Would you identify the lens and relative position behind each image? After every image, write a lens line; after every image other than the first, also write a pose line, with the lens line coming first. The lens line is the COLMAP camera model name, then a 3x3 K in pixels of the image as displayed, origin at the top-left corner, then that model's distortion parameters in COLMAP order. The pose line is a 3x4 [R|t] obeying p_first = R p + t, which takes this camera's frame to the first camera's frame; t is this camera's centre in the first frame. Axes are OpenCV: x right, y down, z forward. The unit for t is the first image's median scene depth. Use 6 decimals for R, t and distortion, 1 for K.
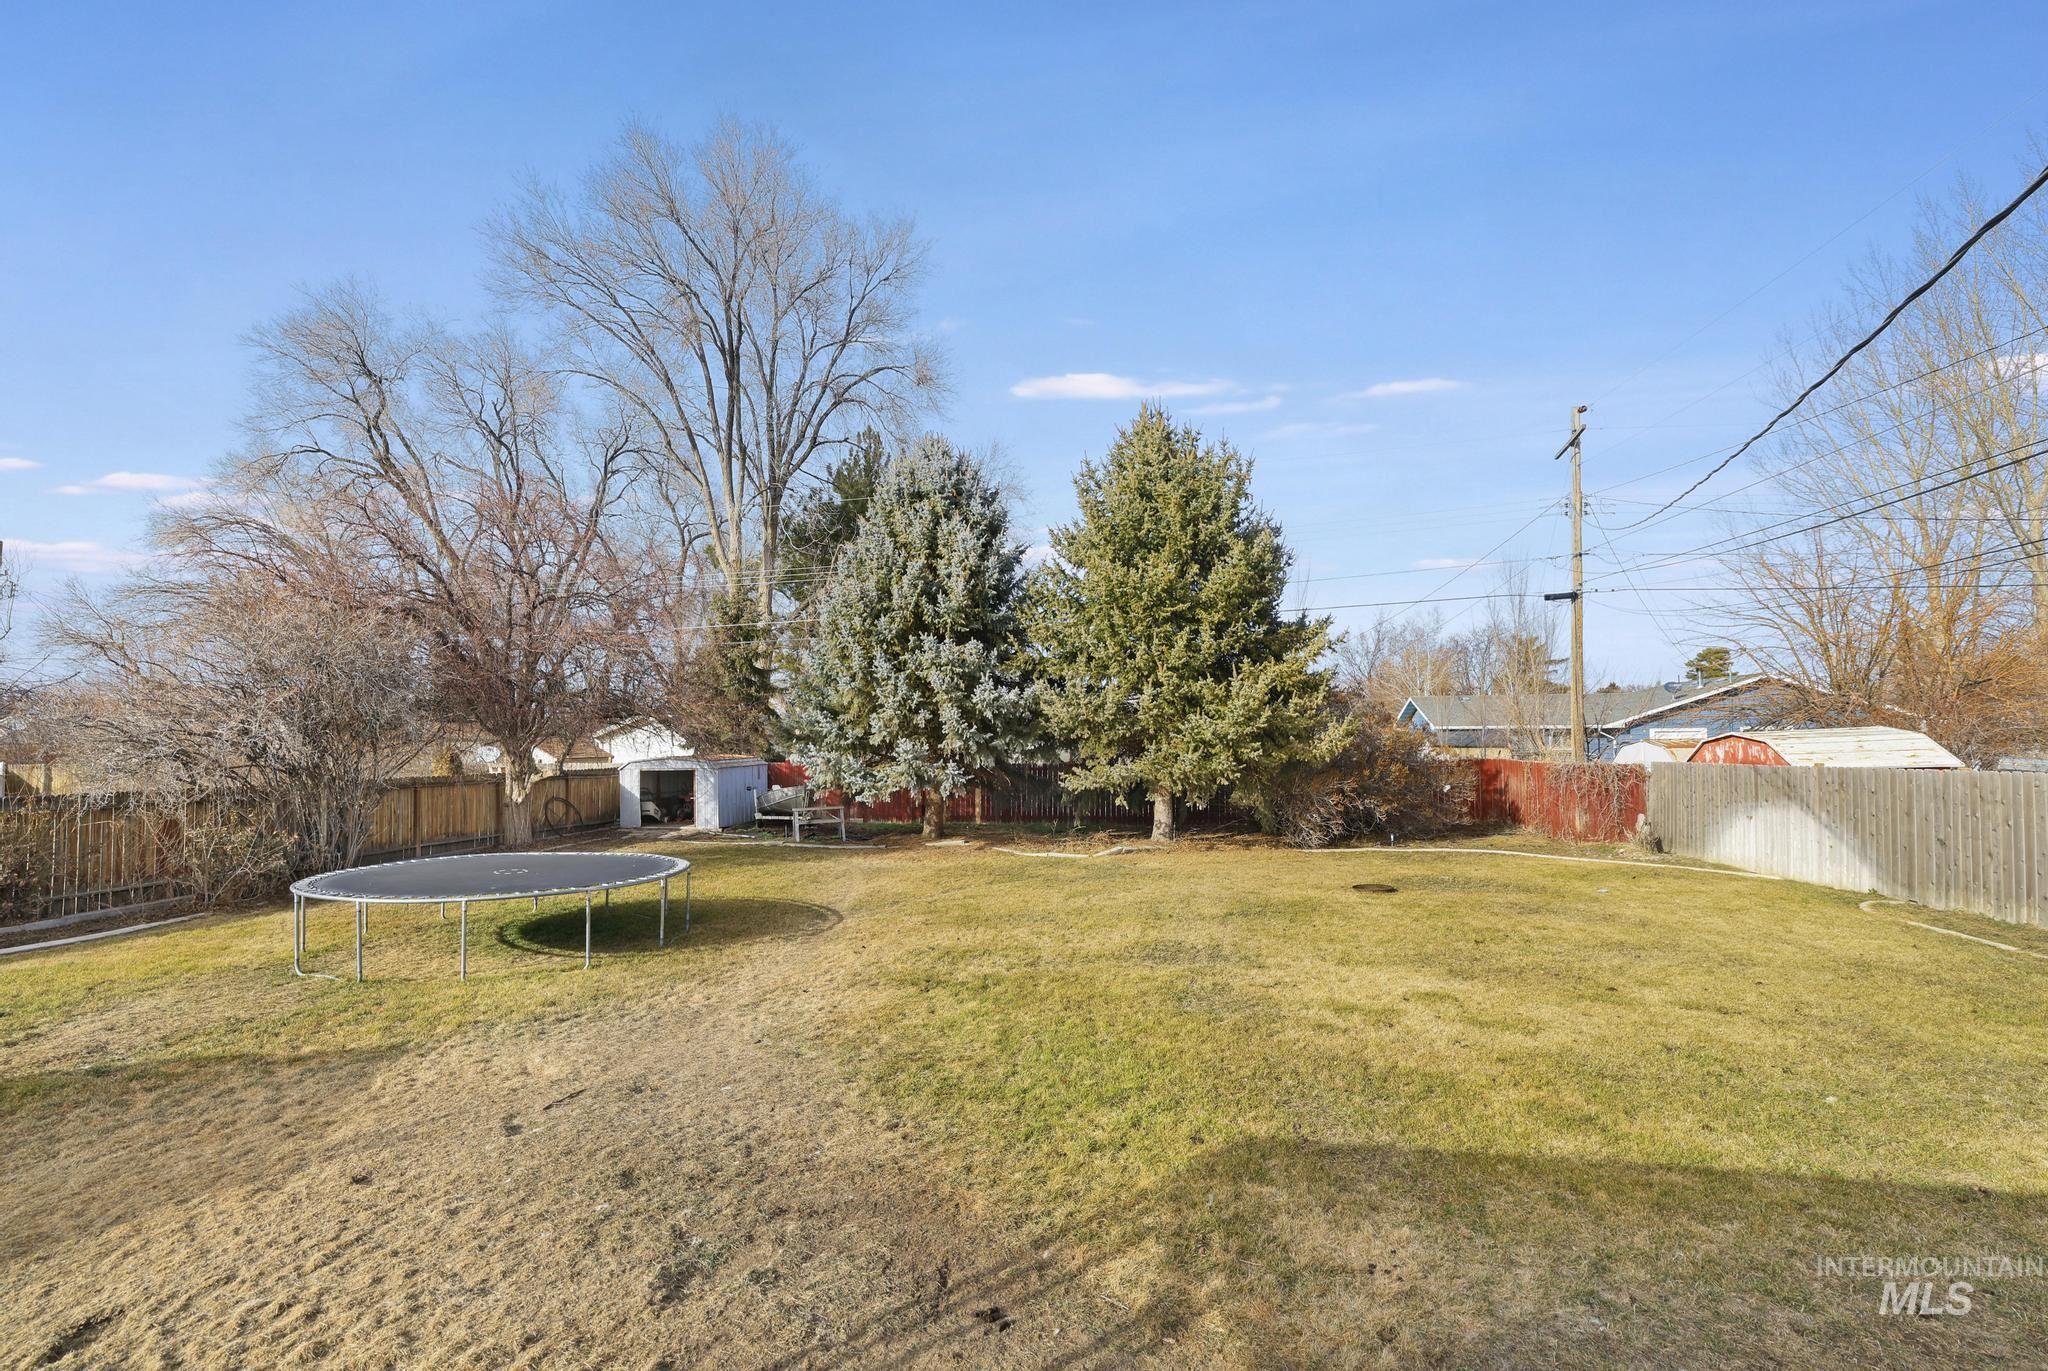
lens RADIAL K [[914.7, 0, 1018.2], [0, 914.7, 693.5], [0, 0, 1]] dist [-0.012825, 0.000851]
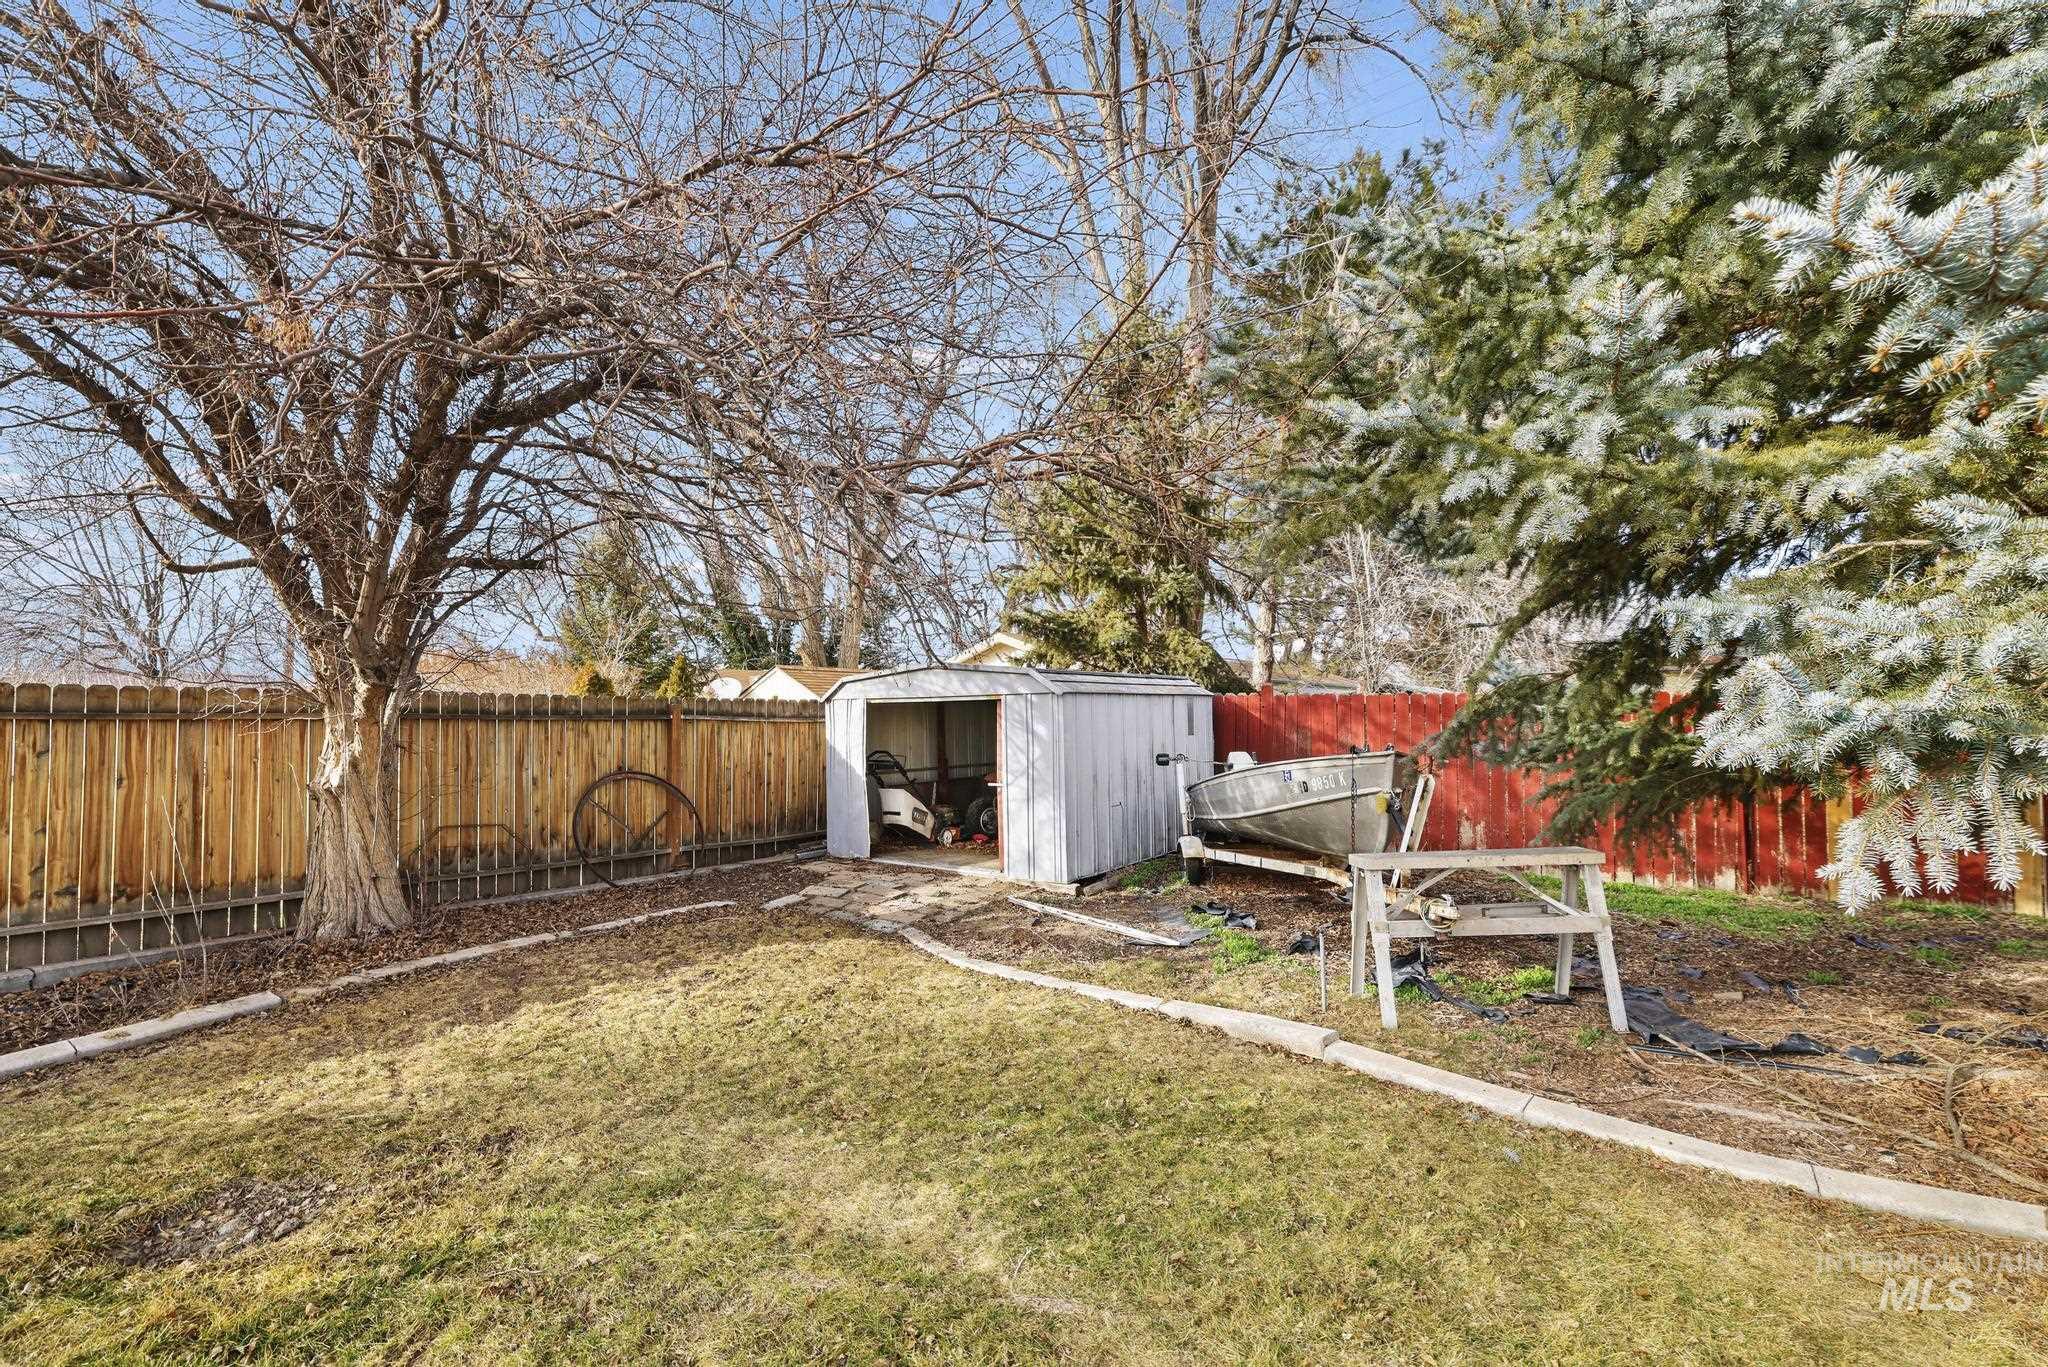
lens RADIAL K [[914.7, 0, 1019.3], [0, 914.7, 692.6], [0, 0, 1]] dist [-0.012825, 0.000851]
pose [[0.896427, -0.017325, -0.442852, -0.221008], [0.022977, 0.999709, 0.007401, 0.087175], [0.442595, -0.016810, 0.896564, 0.773998]]
